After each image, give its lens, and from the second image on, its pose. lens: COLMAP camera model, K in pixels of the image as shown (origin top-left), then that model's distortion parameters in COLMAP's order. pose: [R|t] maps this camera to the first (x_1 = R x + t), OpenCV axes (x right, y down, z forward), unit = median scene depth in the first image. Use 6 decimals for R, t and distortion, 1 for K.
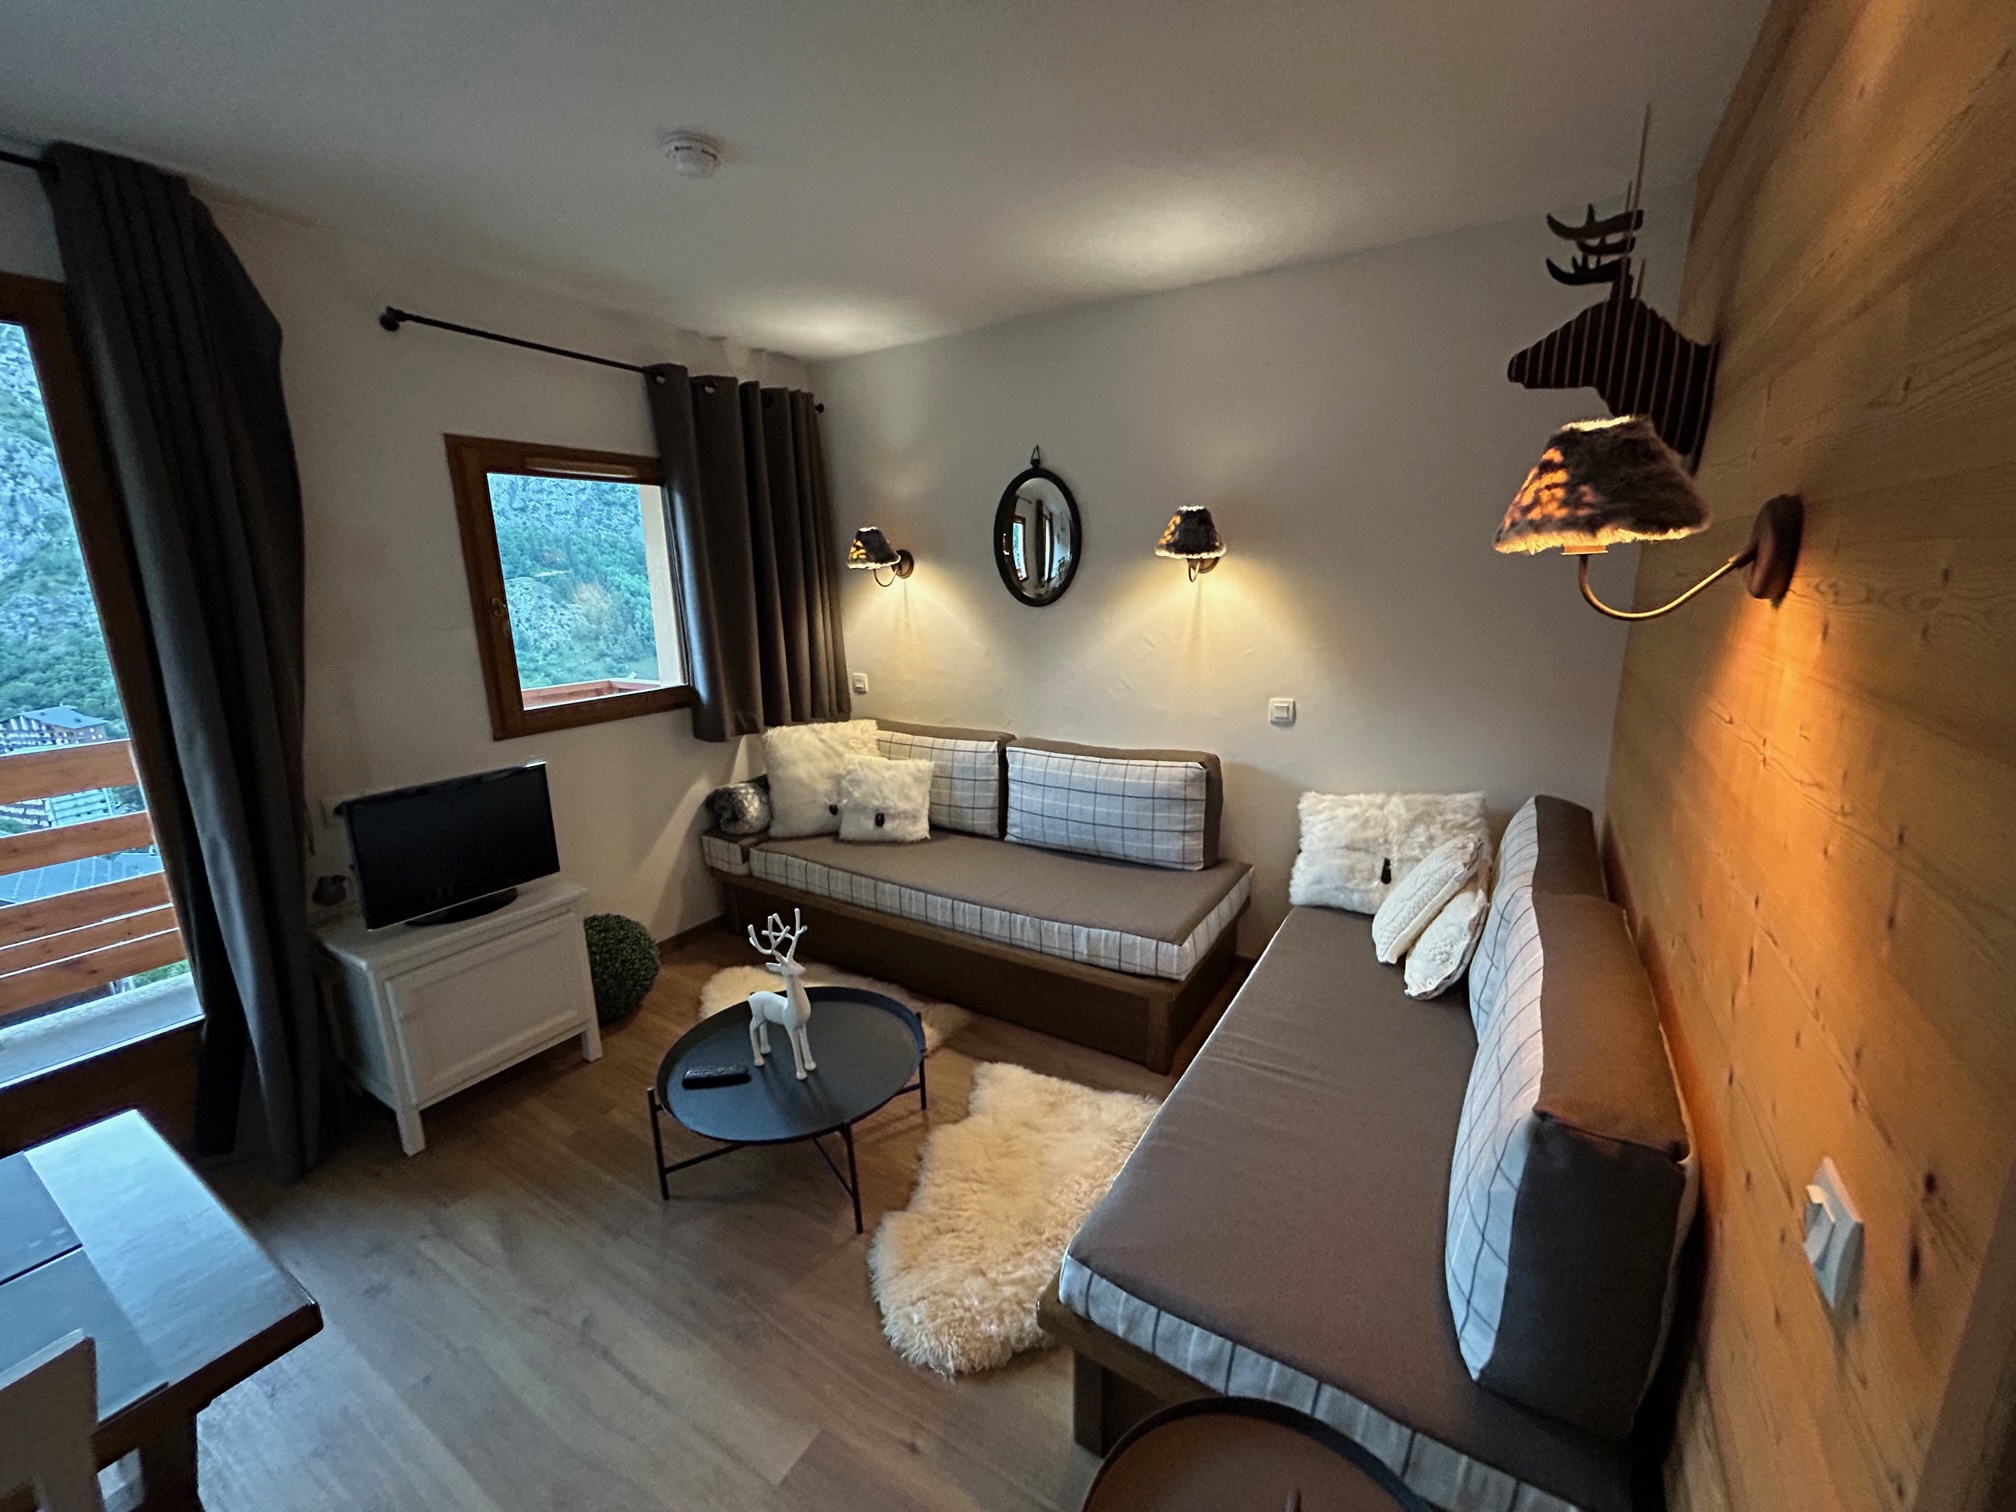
lens RADIAL K [[812.3, 0, 1008.0], [0, 812.3, 756.0], [0, 0, 1]] dist [-0.001260, 0.000031]
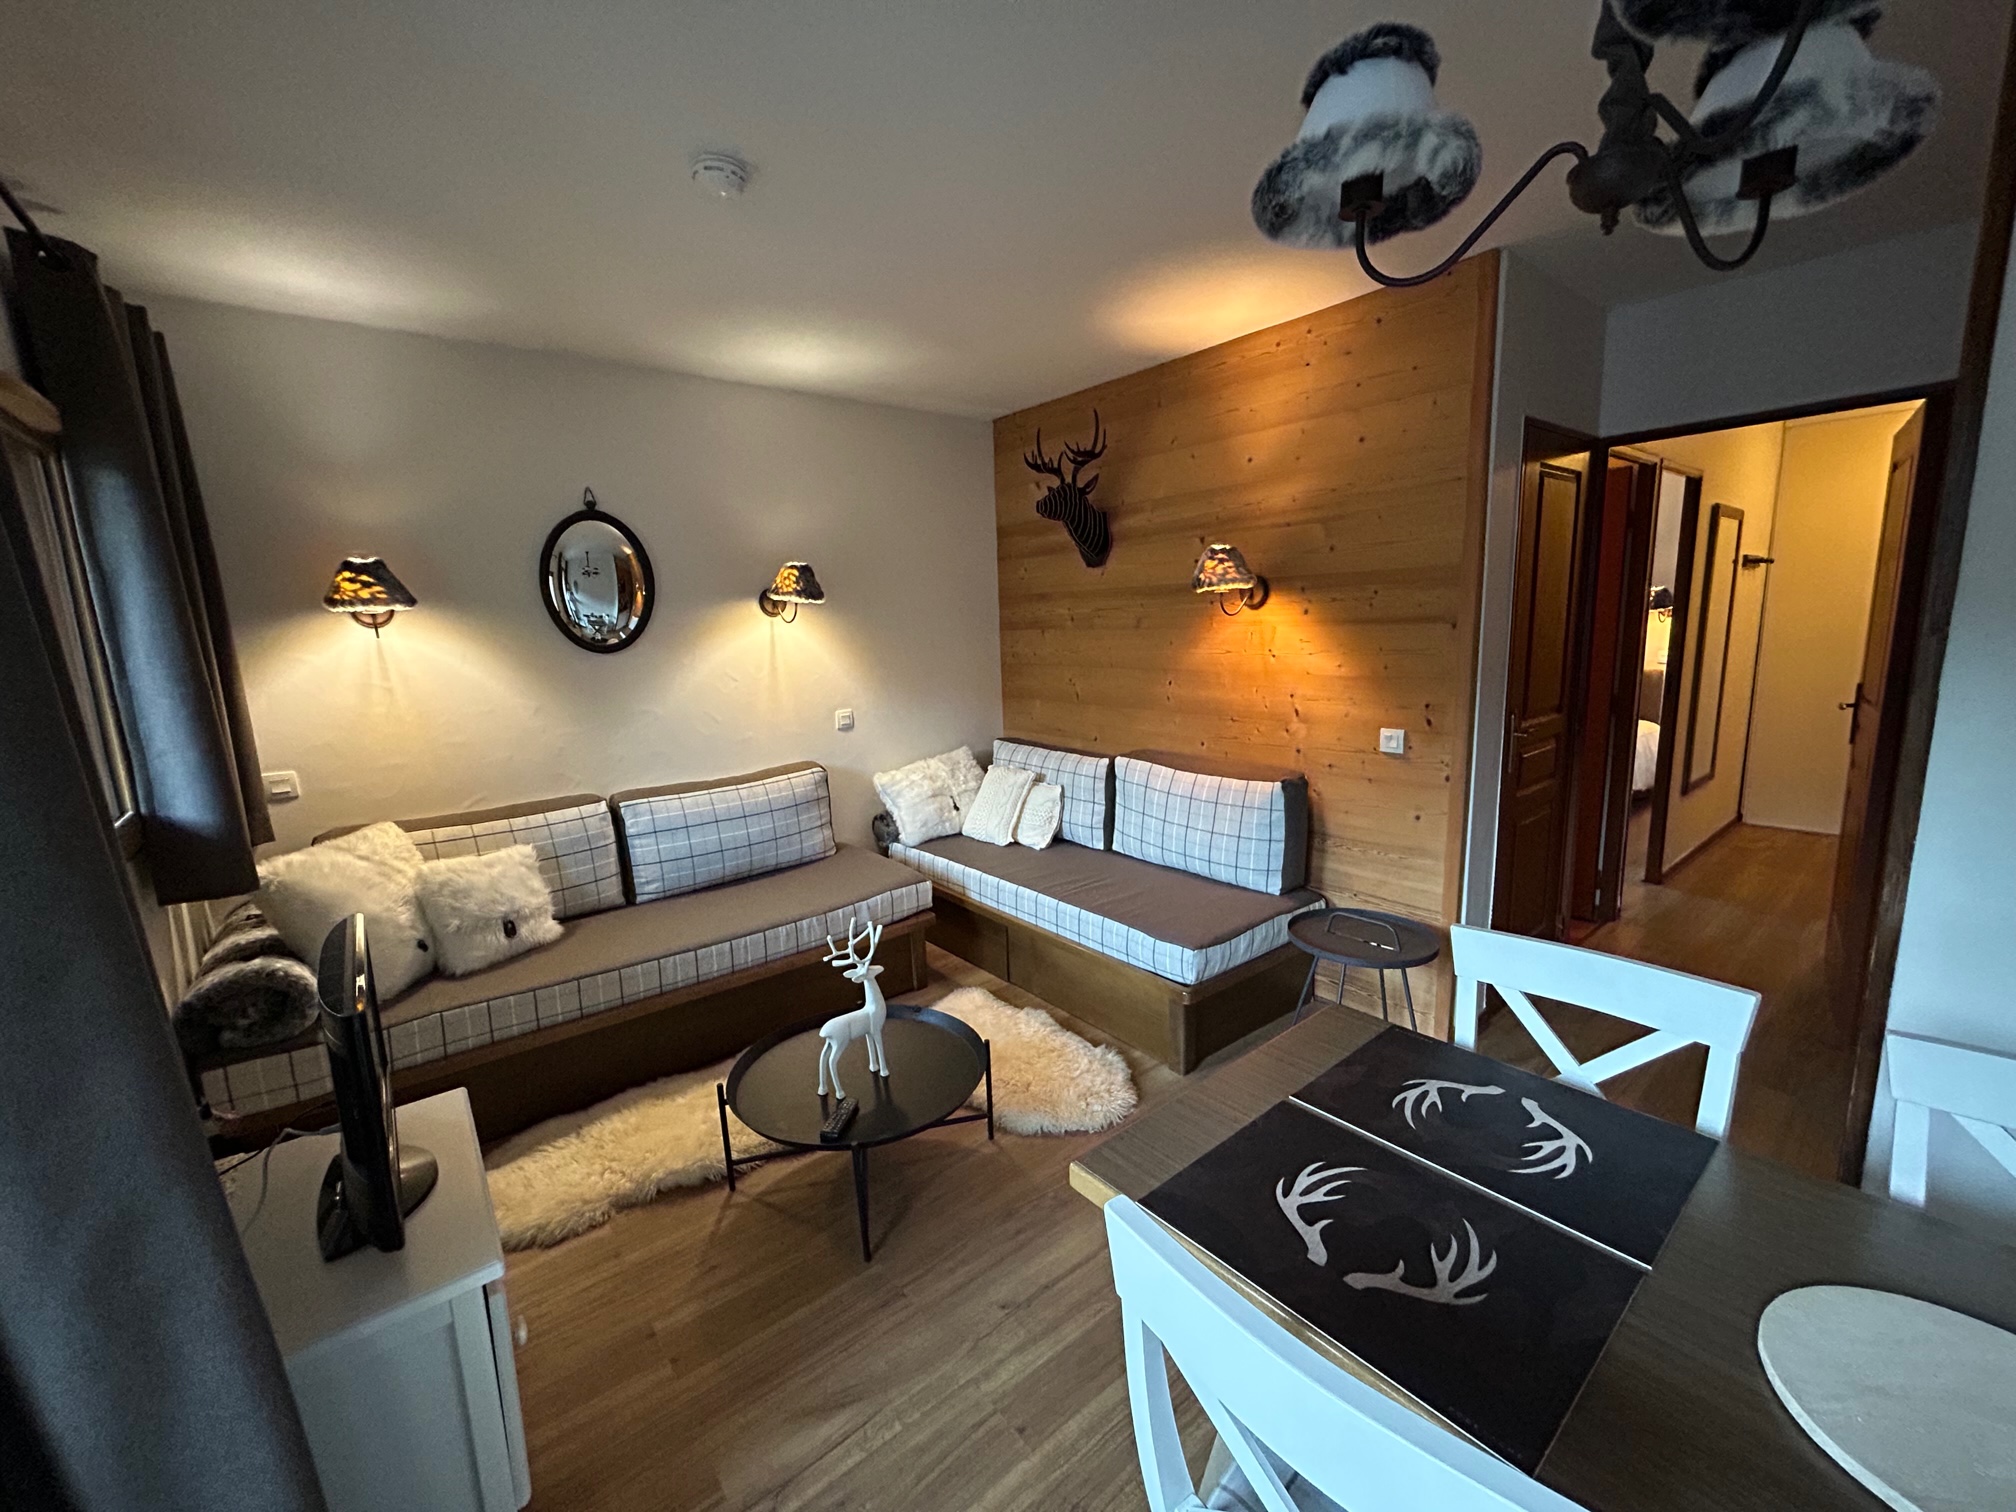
lens RADIAL K [[812.3, 0, 1008.0], [0, 812.3, 756.0], [0, 0, 1]] dist [-0.001260, 0.000031]
pose [[0.327986, -0.149504, 0.932777, -0.730317], [0.234031, 0.969477, 0.073096, -0.028209], [-0.915235, 0.194324, 0.352964, 0.265532]]
